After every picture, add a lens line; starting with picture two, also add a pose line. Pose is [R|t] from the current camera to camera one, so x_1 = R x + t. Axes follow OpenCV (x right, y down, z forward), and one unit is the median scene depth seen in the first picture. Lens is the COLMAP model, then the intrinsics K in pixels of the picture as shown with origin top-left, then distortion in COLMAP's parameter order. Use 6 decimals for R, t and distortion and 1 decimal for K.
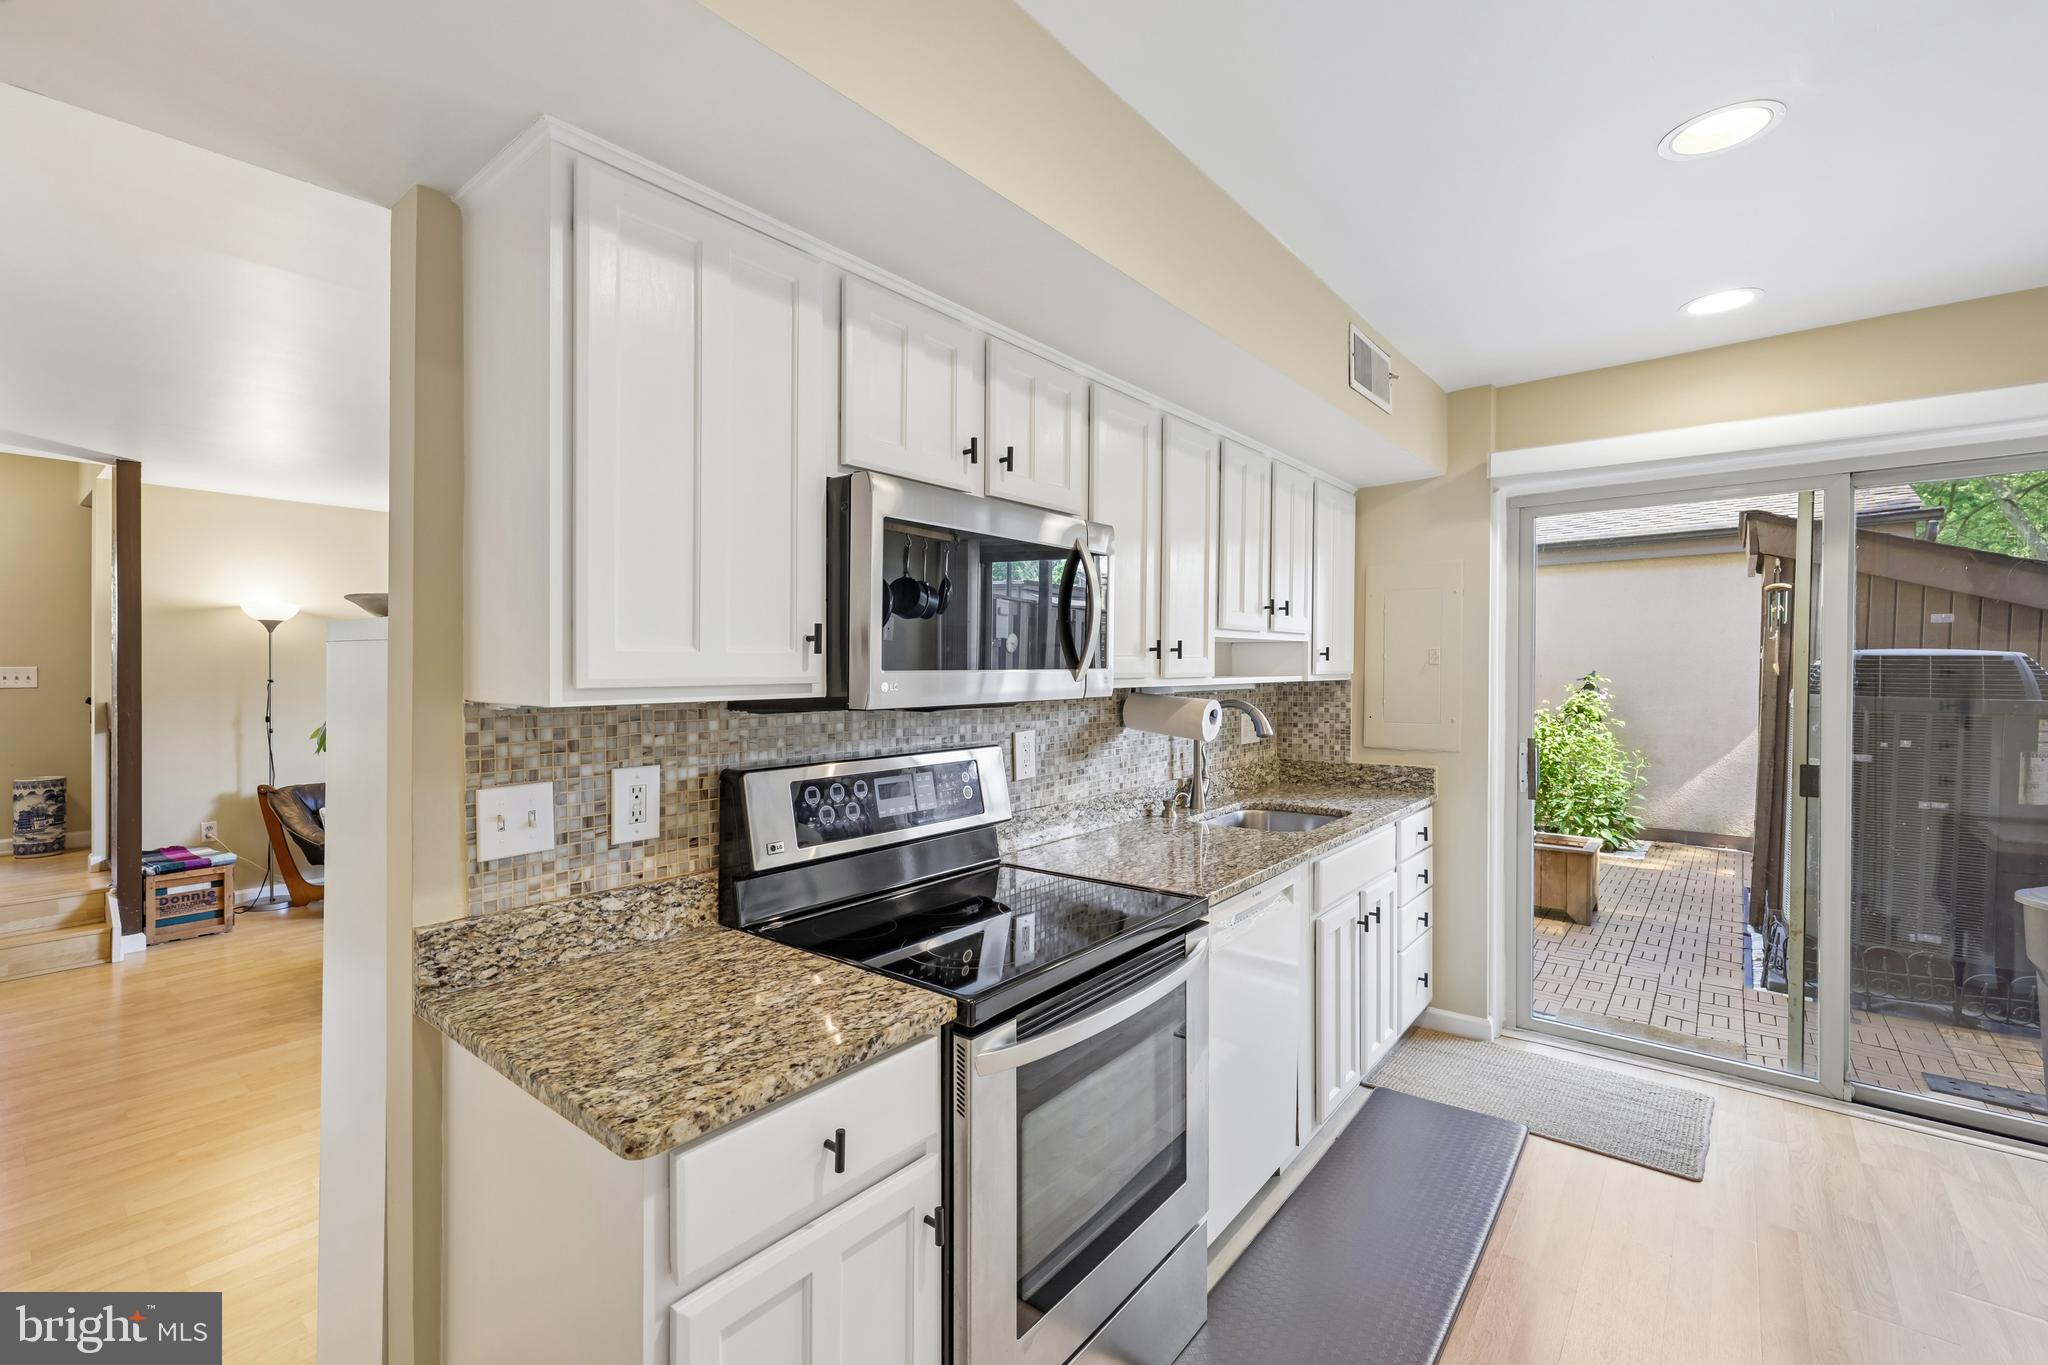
lens RADIAL K [[880.3, 0, 1013.1], [0, 880.3, 669.8], [0, 0, 1]] dist [0.000735, 0.000222]
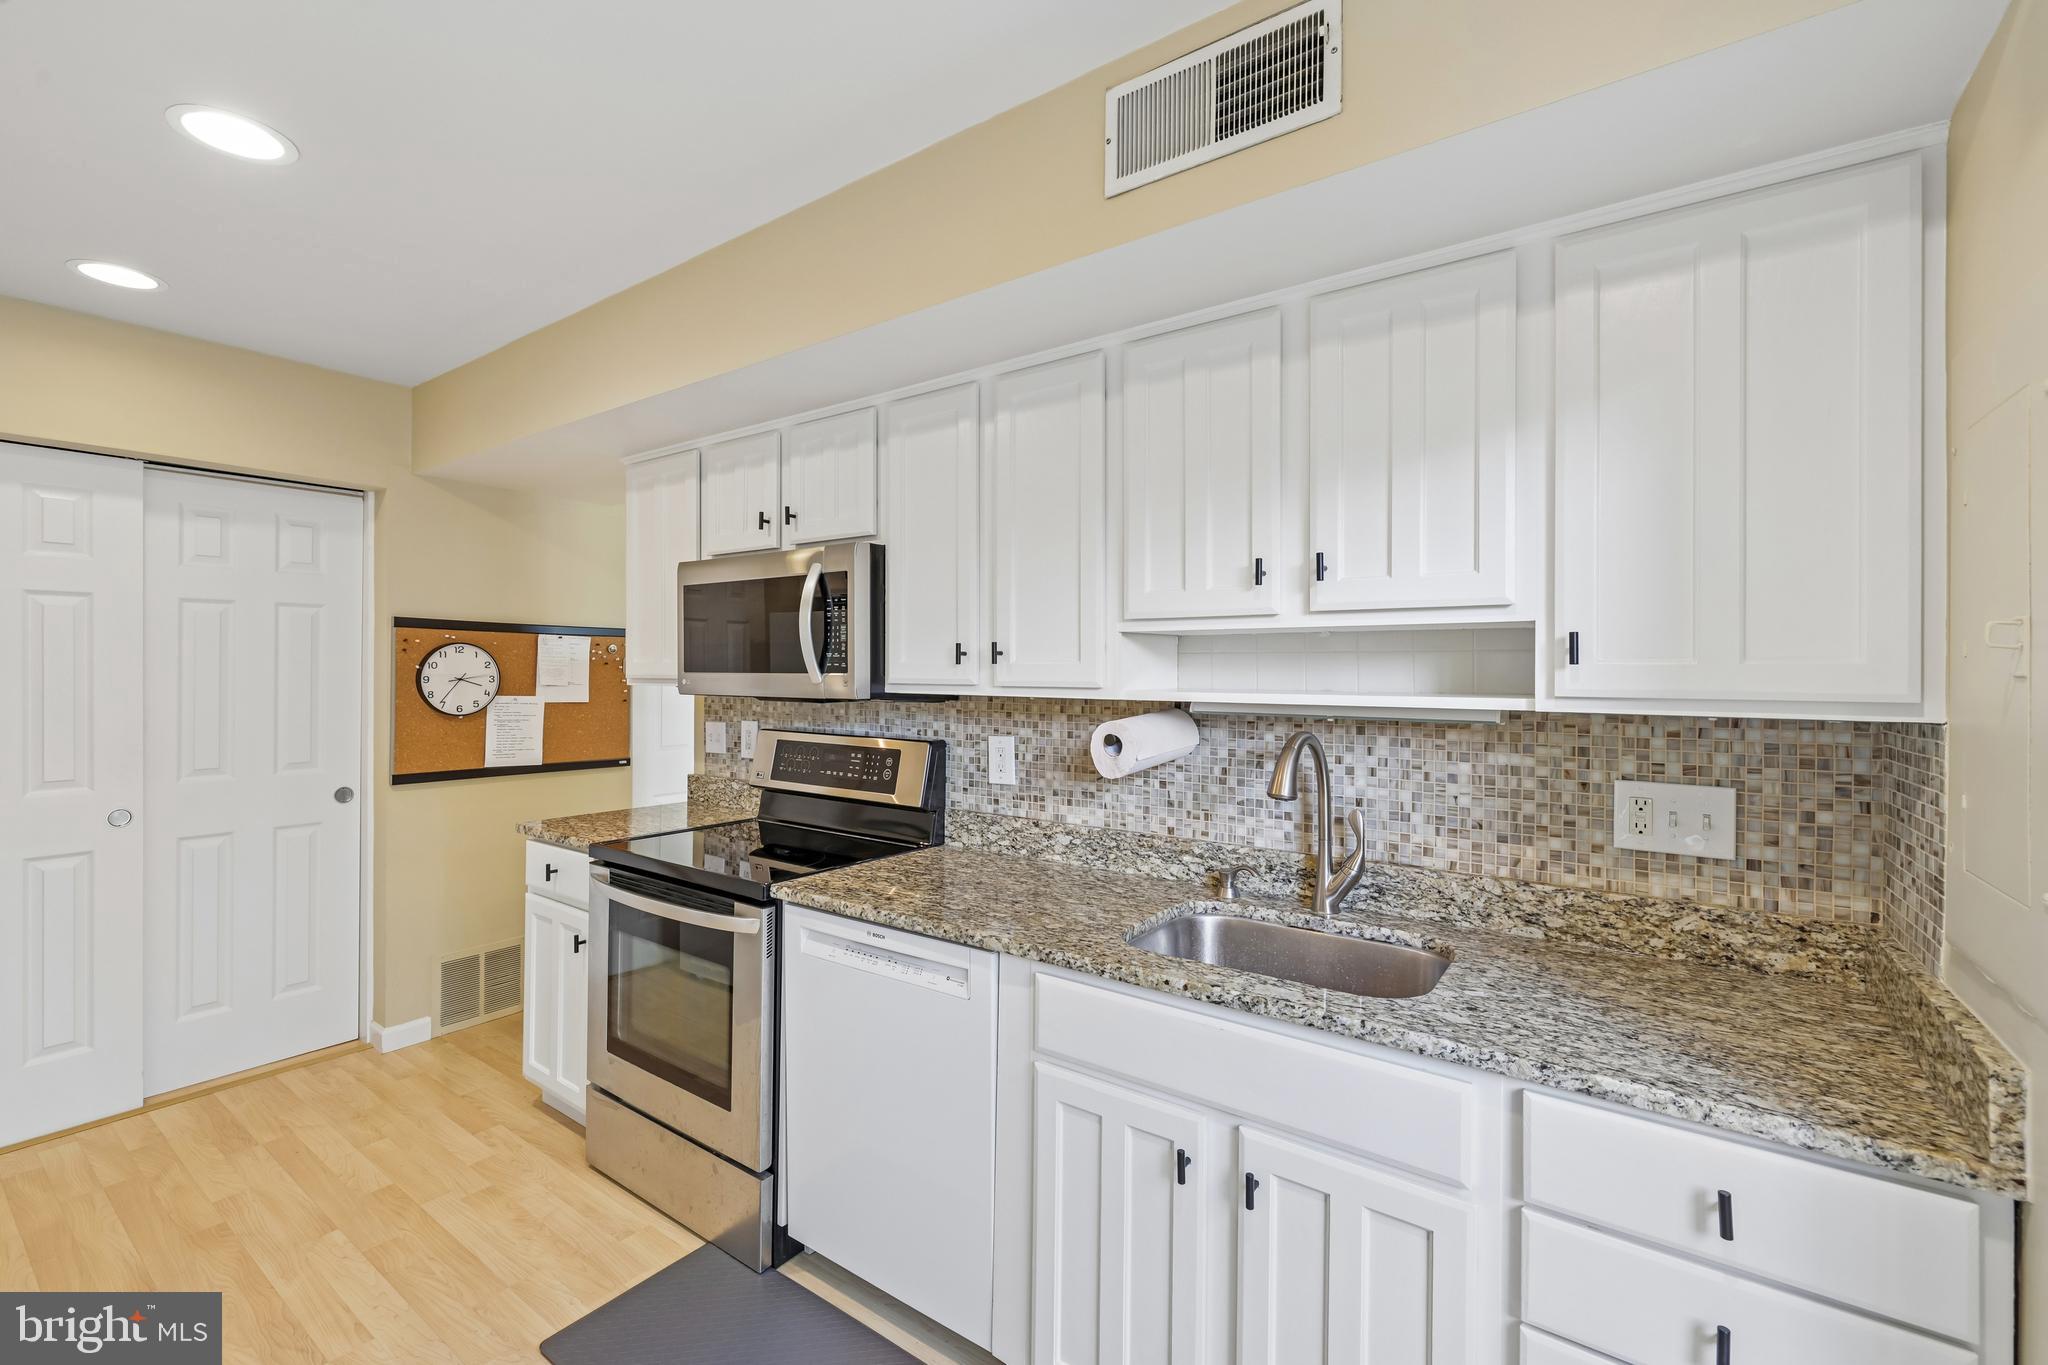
lens RADIAL K [[880.3, 0, 1013.1], [0, 880.3, 669.8], [0, 0, 1]] dist [0.000735, 0.000222]
pose [[0.051896, 0.003017, -0.998648, 1.233904], [-0.007355, 0.999969, 0.002639, -0.010273], [0.998625, 0.007209, 0.051917, 1.170668]]
